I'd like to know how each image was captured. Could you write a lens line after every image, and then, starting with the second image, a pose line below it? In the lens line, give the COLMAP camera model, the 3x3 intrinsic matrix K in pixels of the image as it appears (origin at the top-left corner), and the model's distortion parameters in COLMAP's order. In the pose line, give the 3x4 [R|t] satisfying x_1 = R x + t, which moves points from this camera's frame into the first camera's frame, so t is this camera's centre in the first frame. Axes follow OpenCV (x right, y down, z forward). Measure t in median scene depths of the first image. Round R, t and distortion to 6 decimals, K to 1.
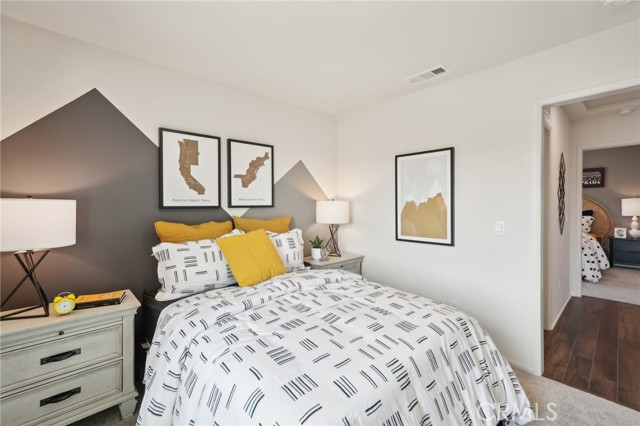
lens RADIAL K [[282.3, 0, 320.6], [0, 282.3, 207.4], [0, 0, 1]] dist [-0.013170, 0.005056]
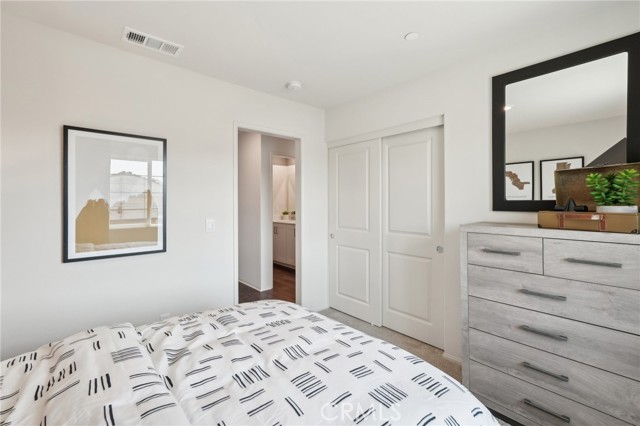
lens RADIAL K [[282.3, 0, 323.5], [0, 282.3, 200.3], [0, 0, 1]] dist [-0.013170, 0.005056]
pose [[0.010798, 0.011558, 0.999875, -0.646794], [0.012962, 0.999848, -0.011698, -0.008857], [-0.999858, 0.013086, 0.010647, 0.802835]]
